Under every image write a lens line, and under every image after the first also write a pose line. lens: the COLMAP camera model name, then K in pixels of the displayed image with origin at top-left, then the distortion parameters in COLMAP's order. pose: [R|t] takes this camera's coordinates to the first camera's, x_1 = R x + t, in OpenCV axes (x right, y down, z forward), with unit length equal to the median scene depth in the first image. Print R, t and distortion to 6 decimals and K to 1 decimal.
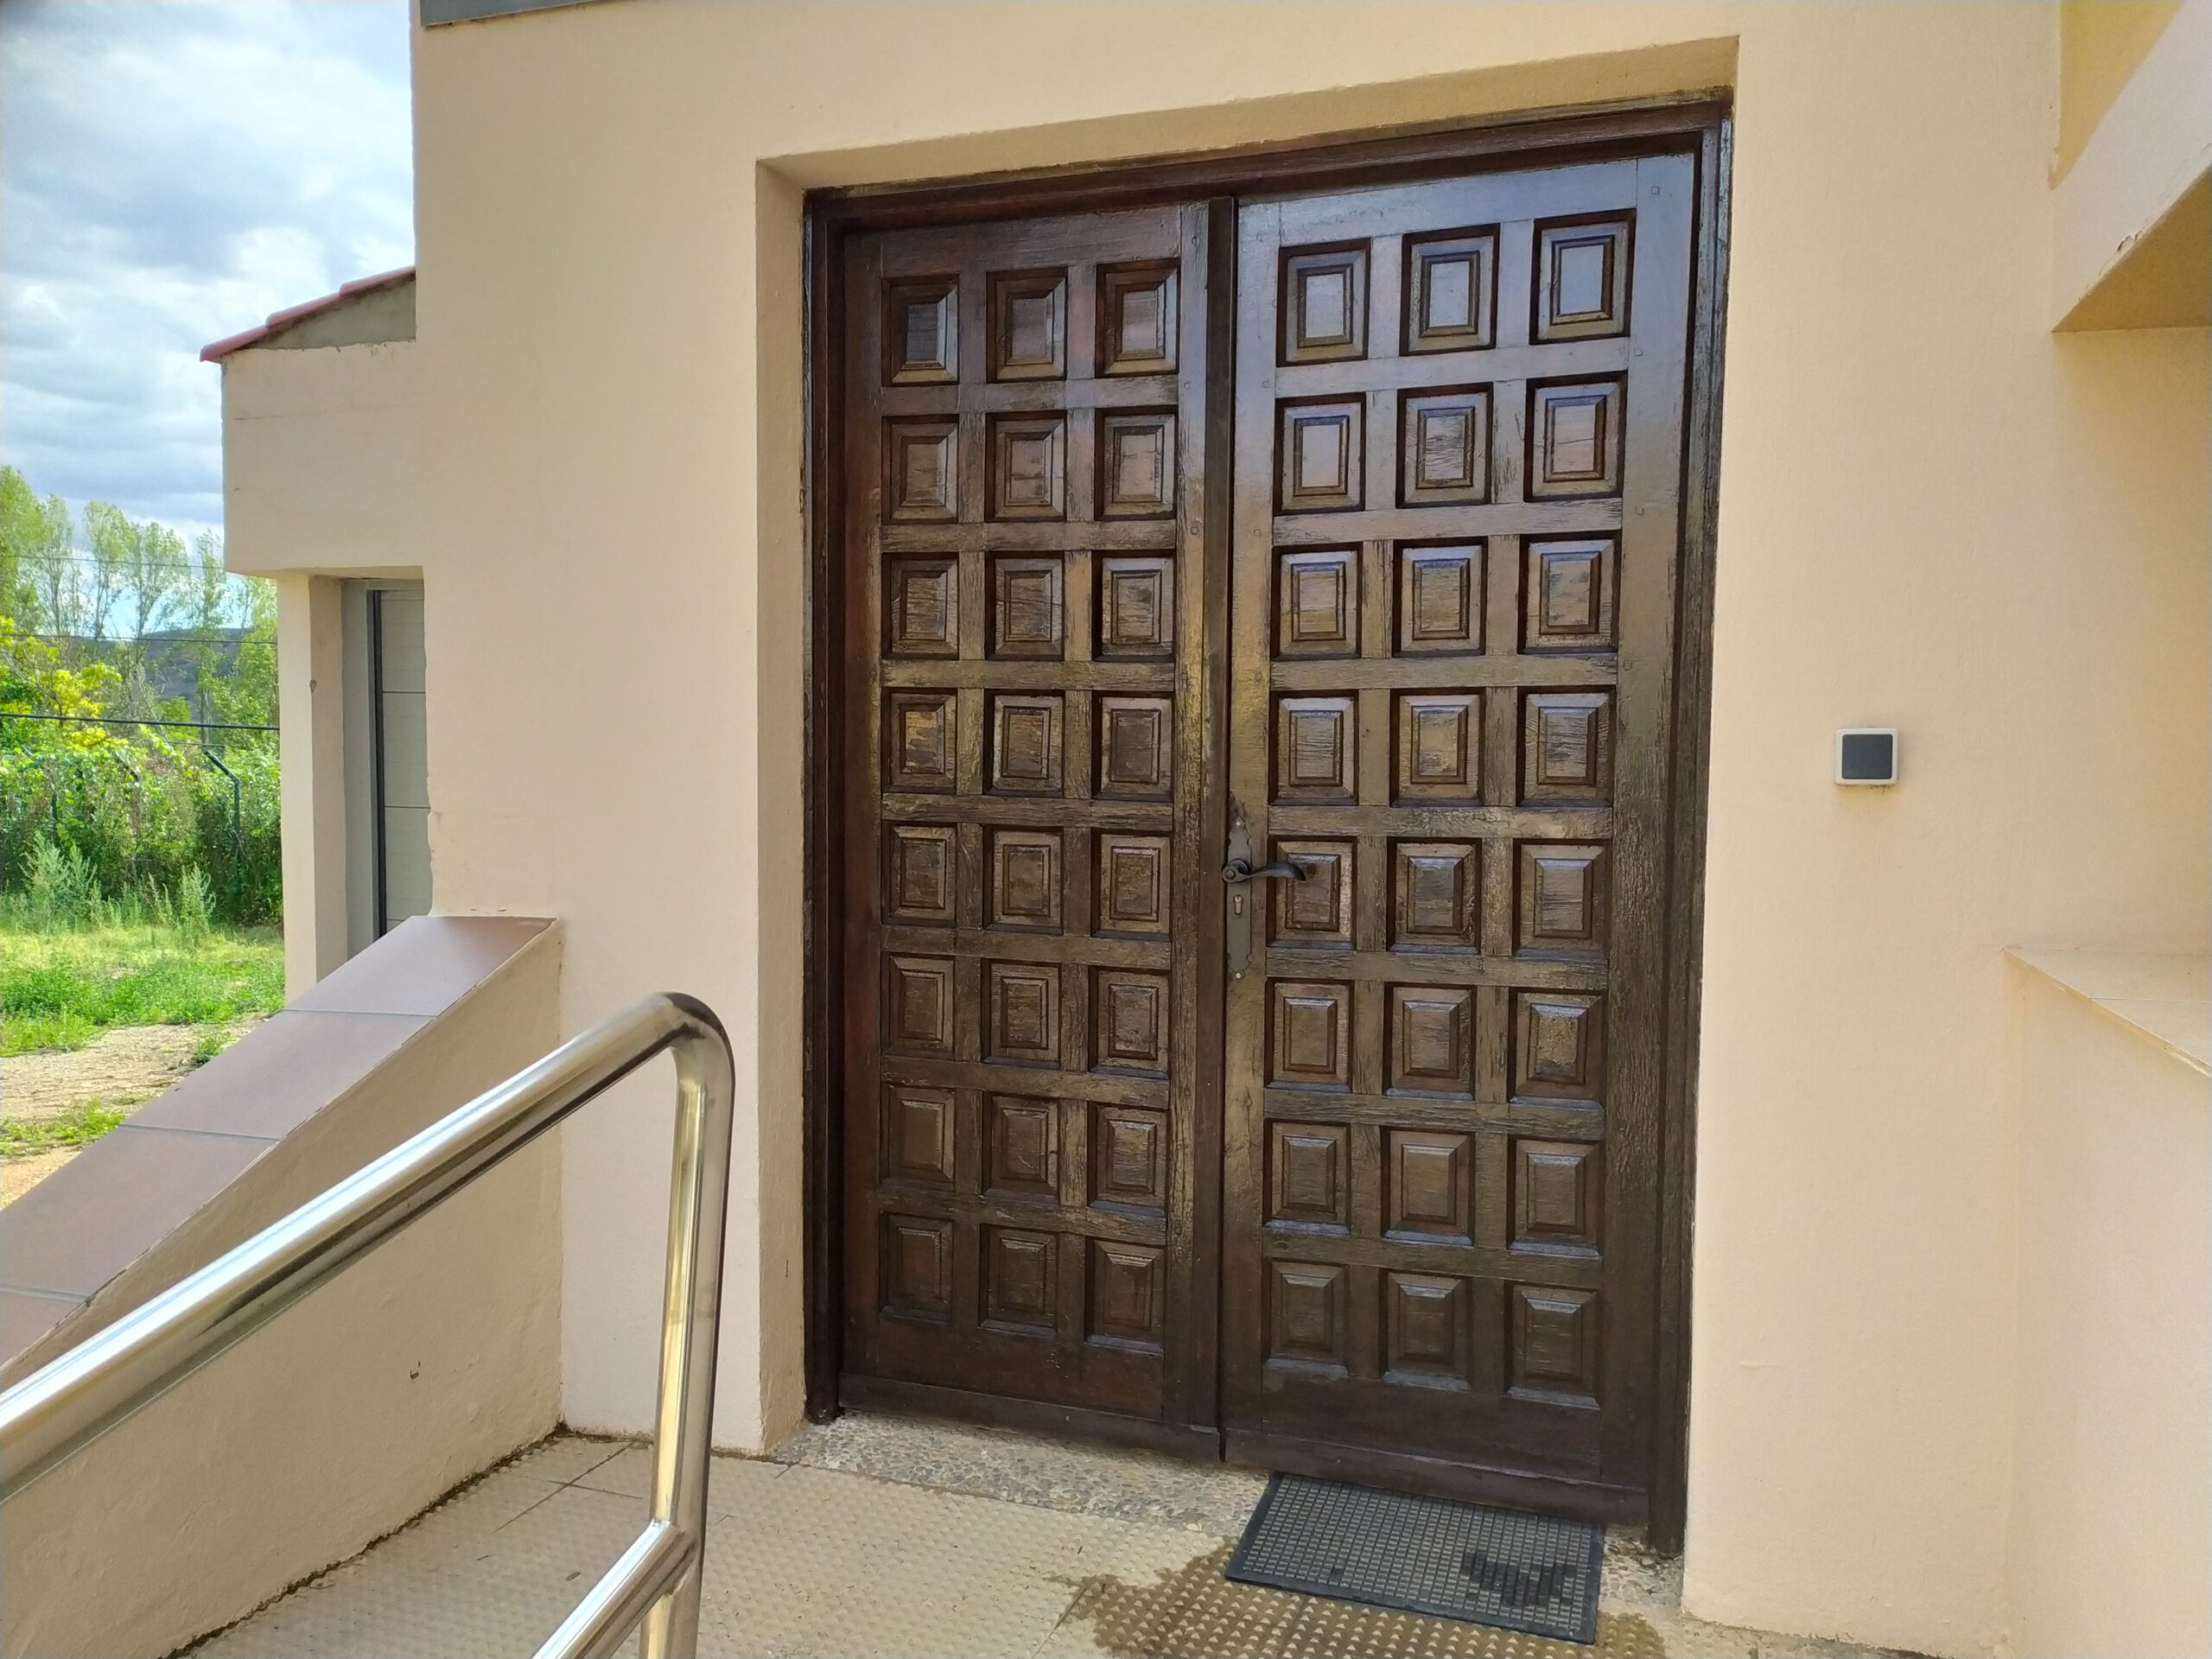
lens RADIAL K [[1509.5, 0, 1139.3], [0, 1509.5, 830.8], [0, 0, 1]] dist [0.048581, -0.036457]
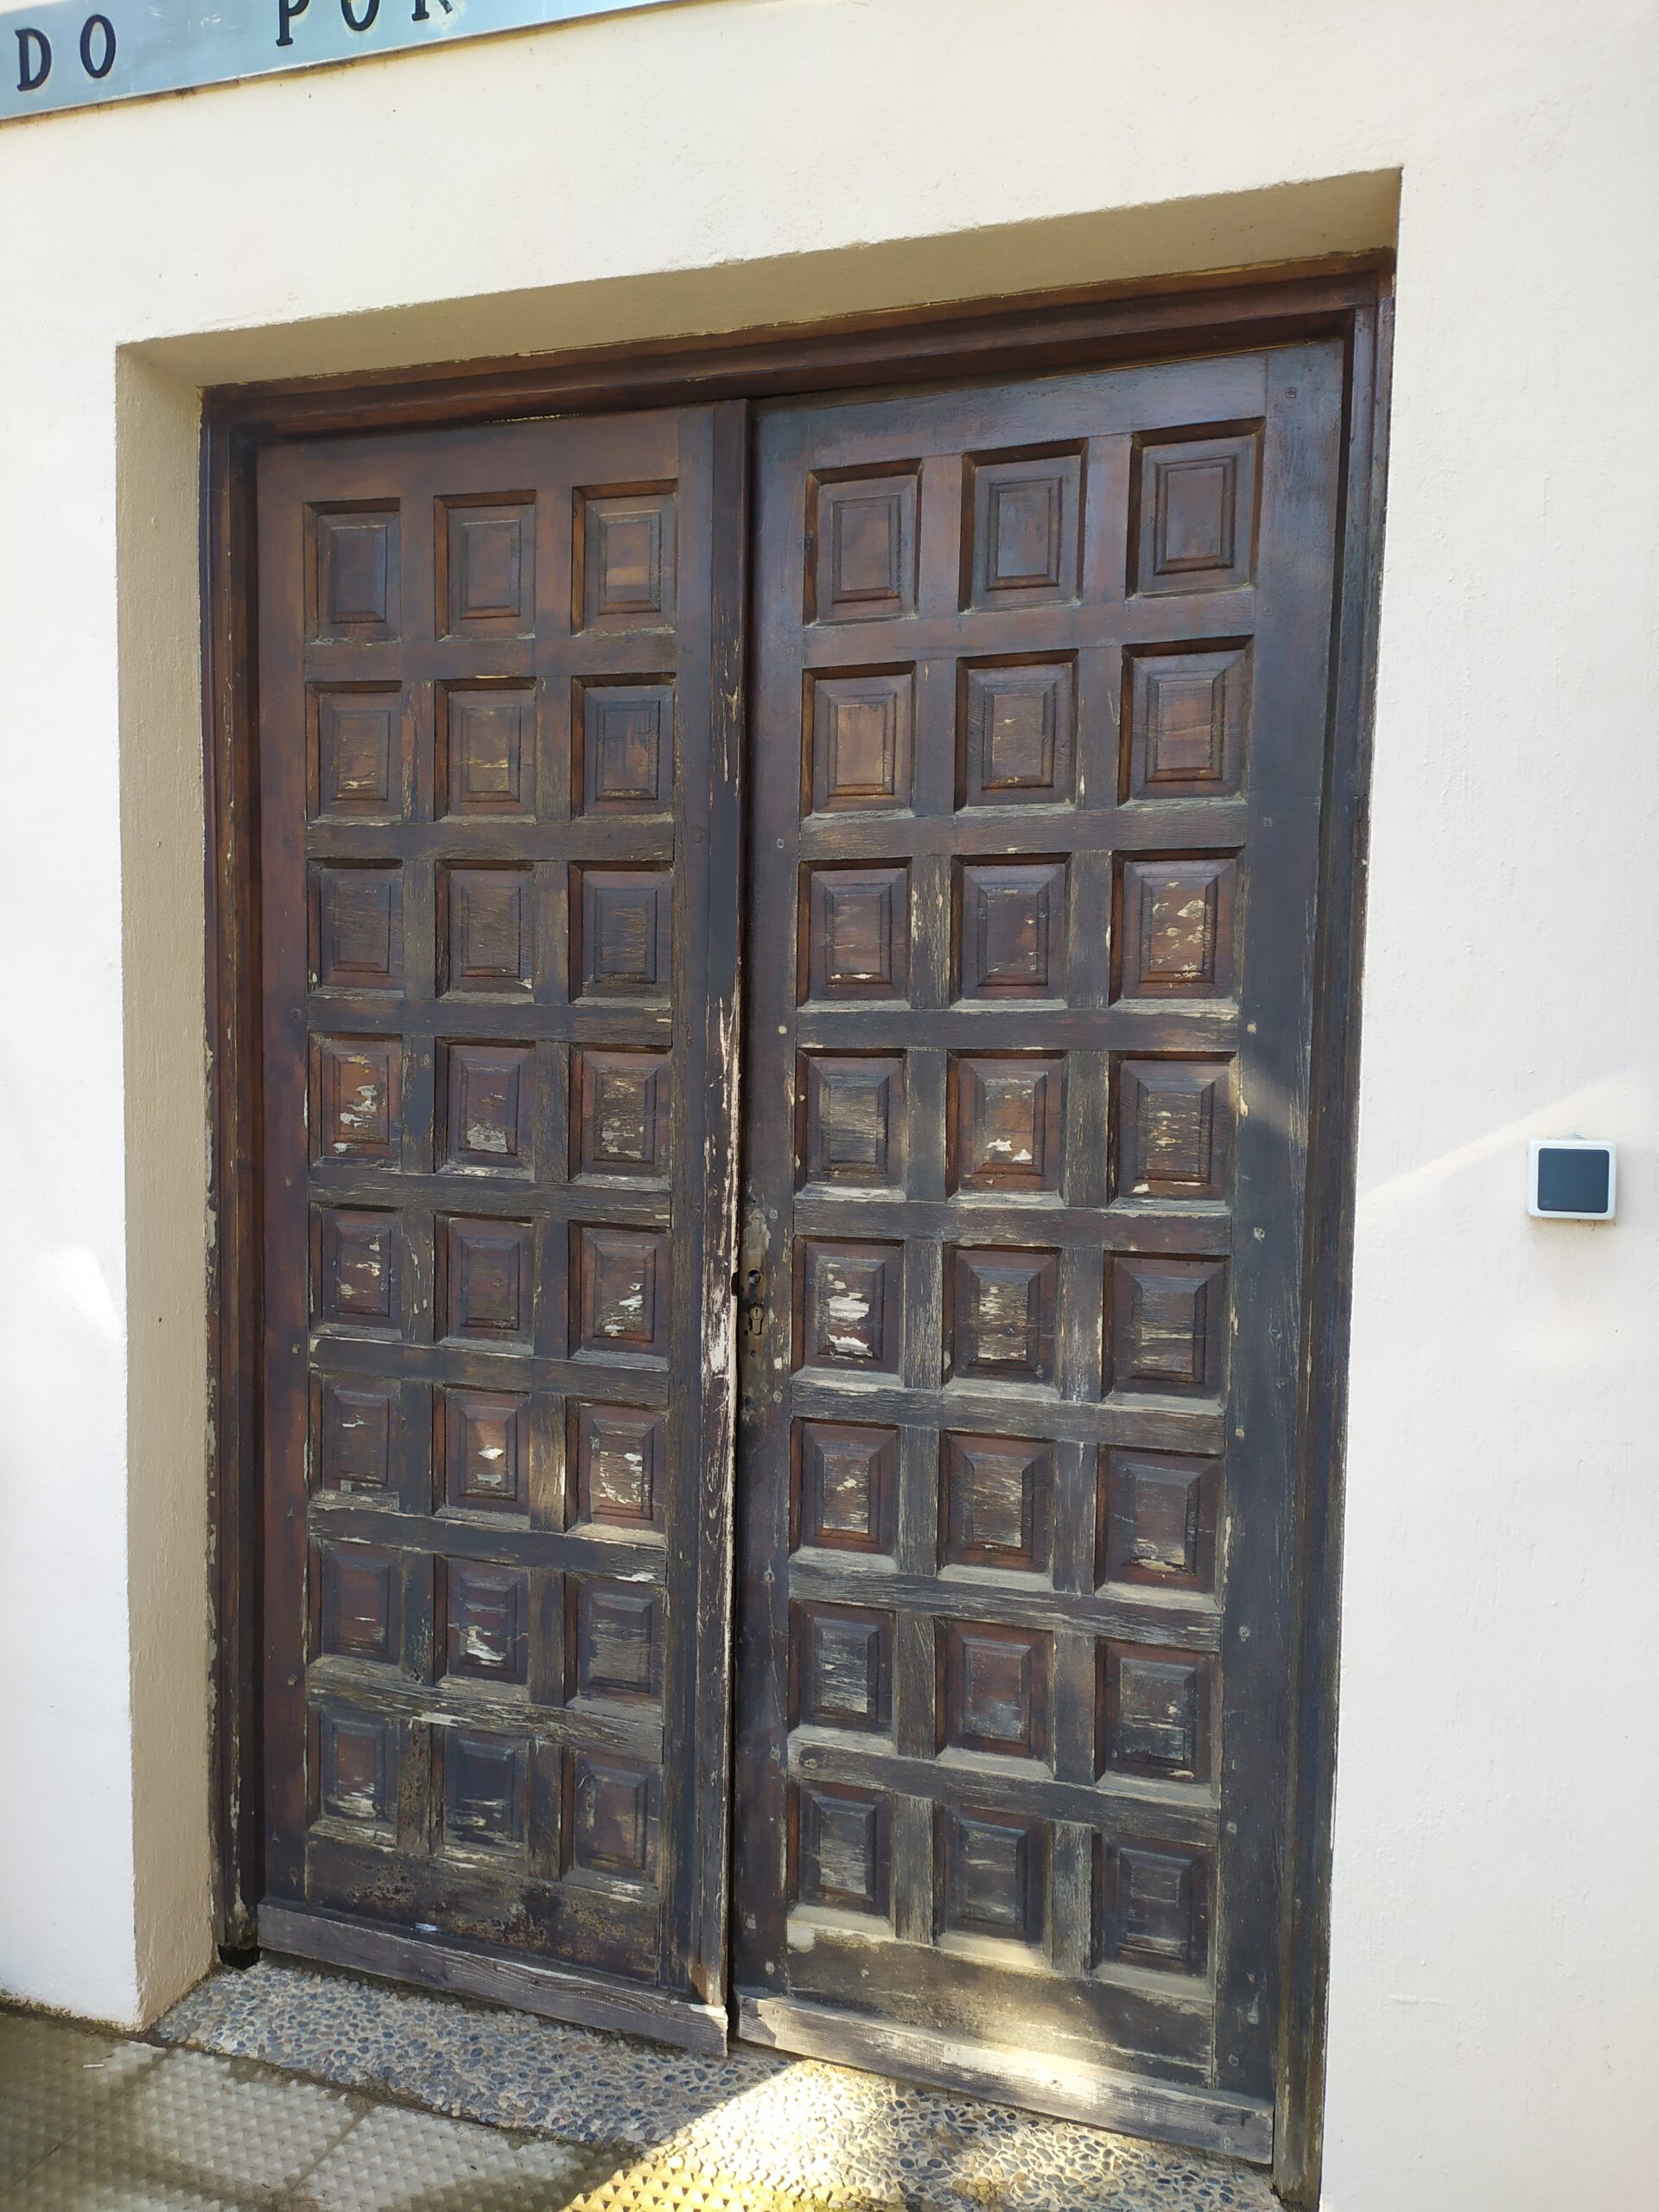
lens RADIAL K [[1509.5, 0, 837.1], [0, 1509.5, 1103.0], [0, 0, 1]] dist [0.048581, -0.036457]
pose [[0.999867, 0.002224, 0.016157, 0.099403], [-0.002412, 0.999929, 0.011644, -0.076028], [-0.016130, -0.011682, 0.999802, 0.239056]]
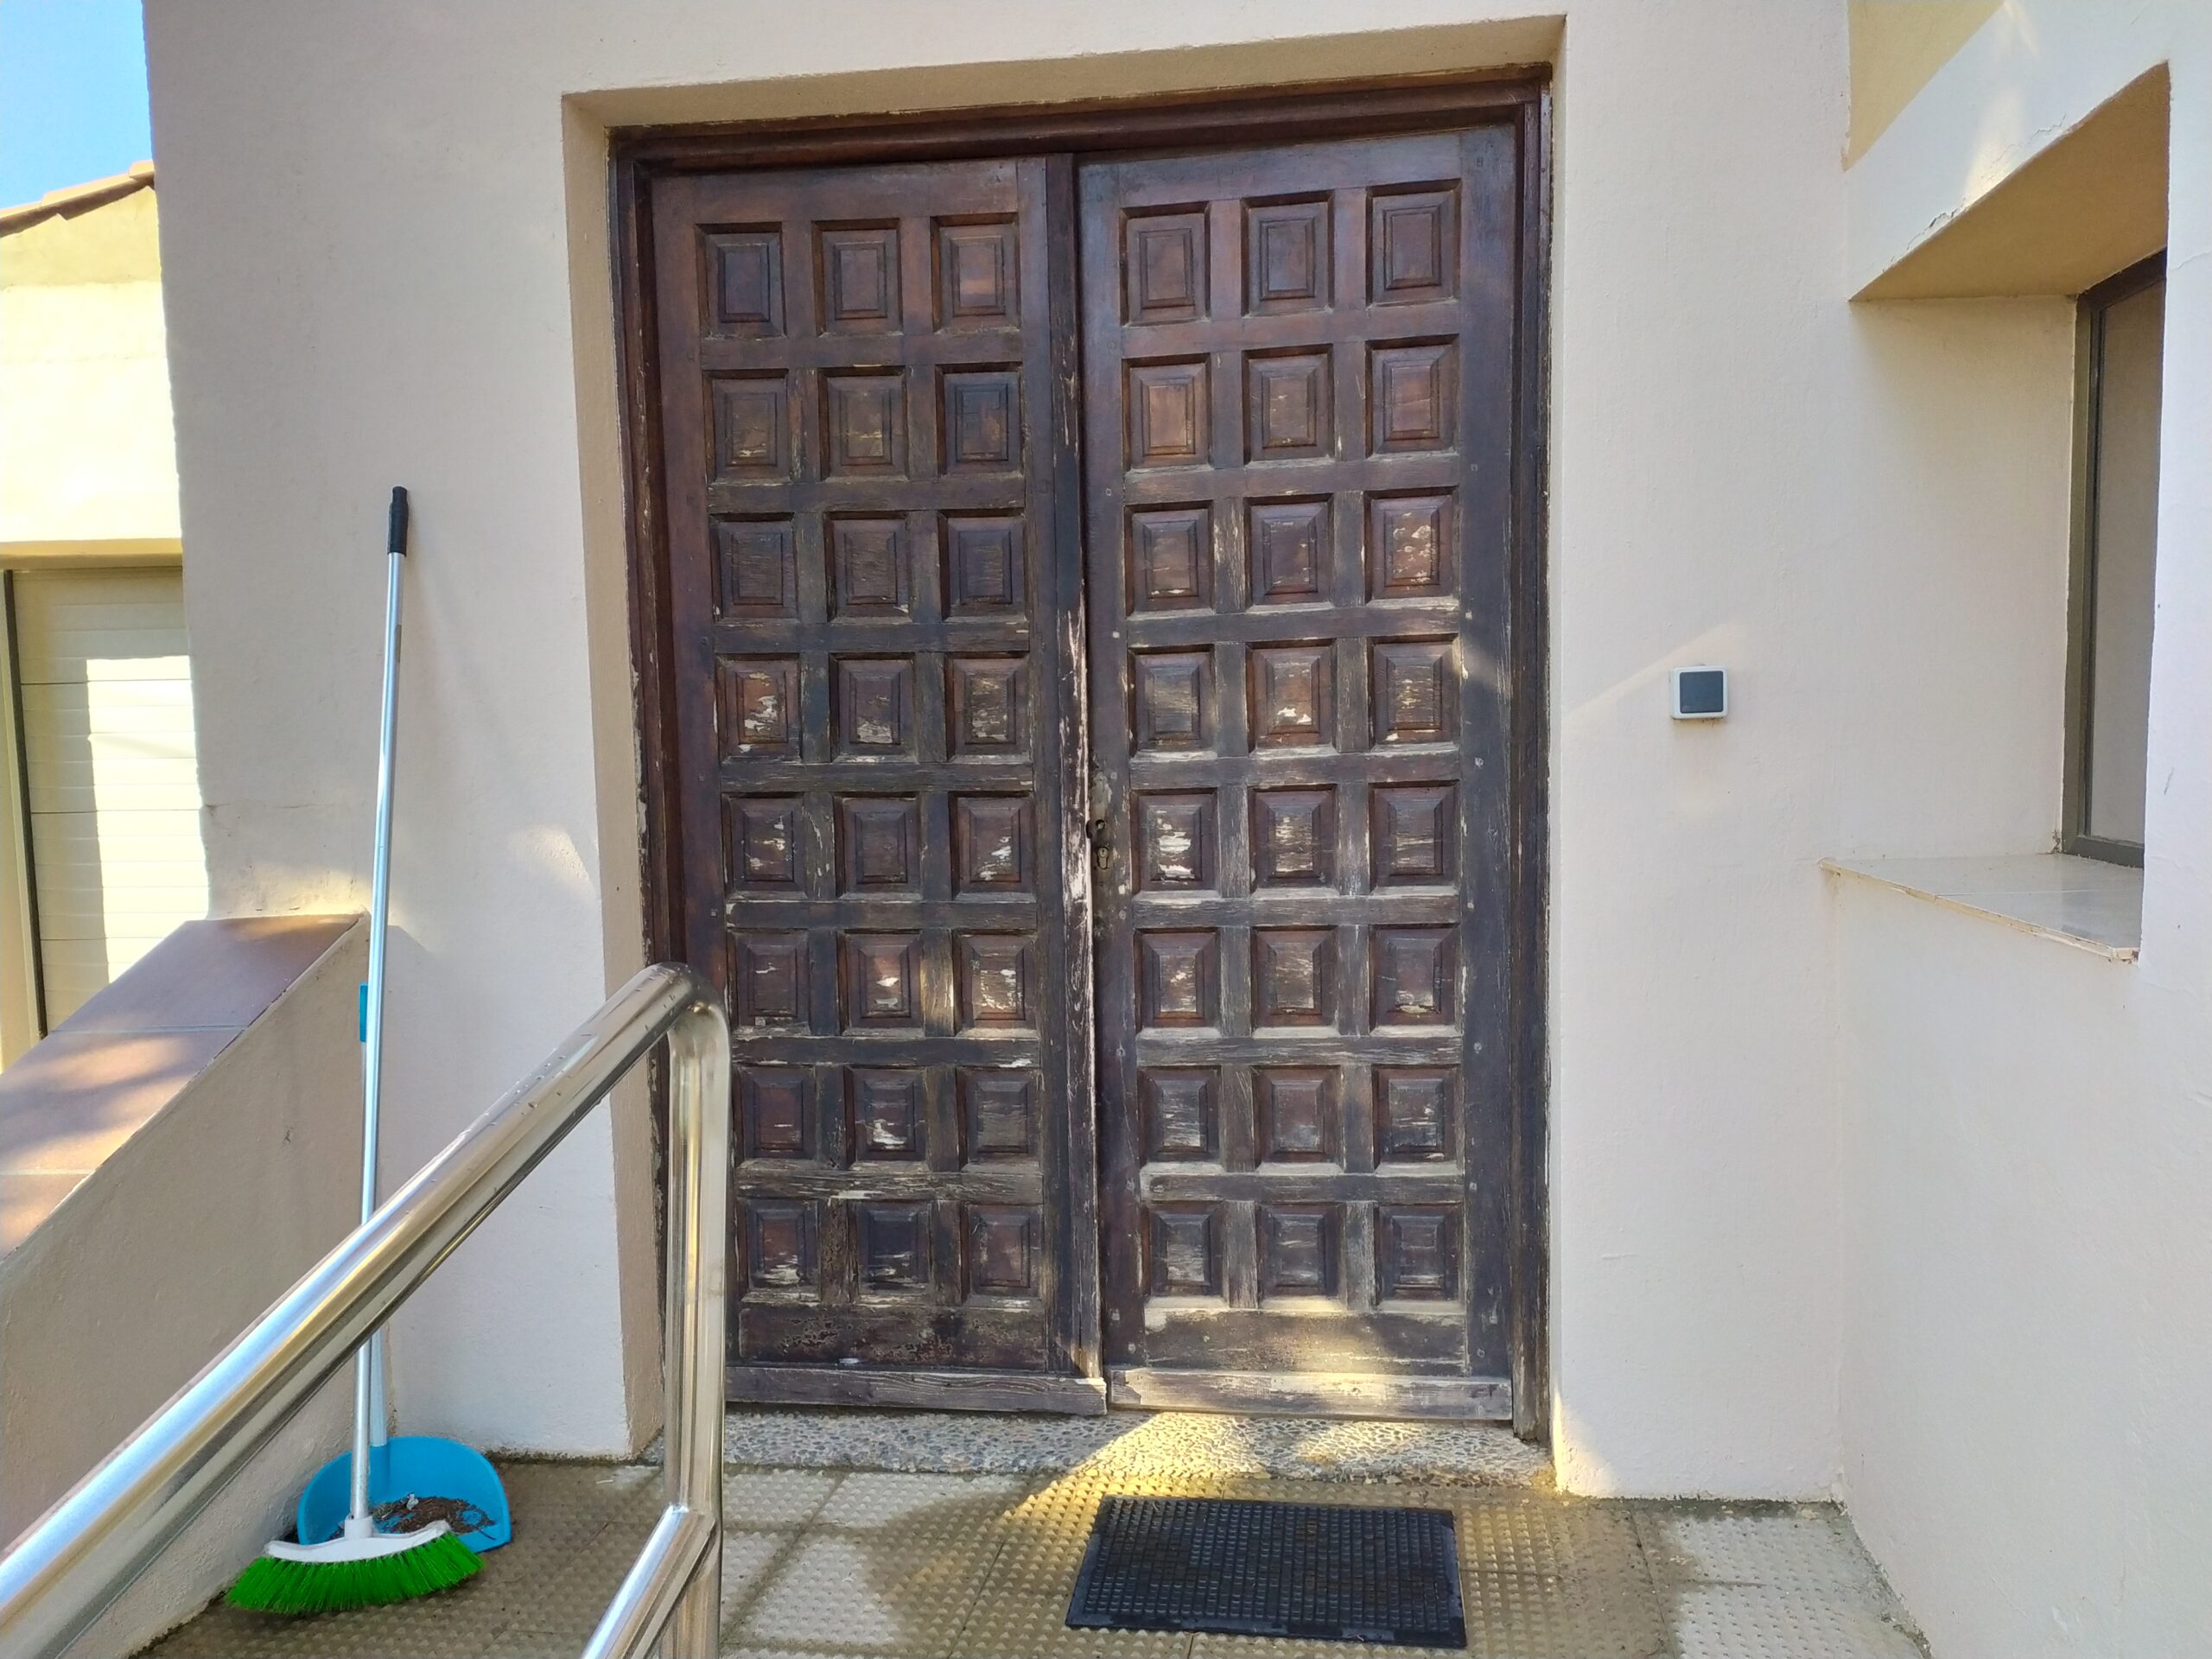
lens RADIAL K [[1509.5, 0, 1105.6], [0, 1509.5, 841.4], [0, 0, 1]] dist [0.048581, -0.036457]
pose [[0.981769, -0.046245, 0.184365, -0.121639], [0.042437, 0.998797, 0.024549, 0.011038], [-0.185279, -0.016278, 0.982551, 0.006626]]
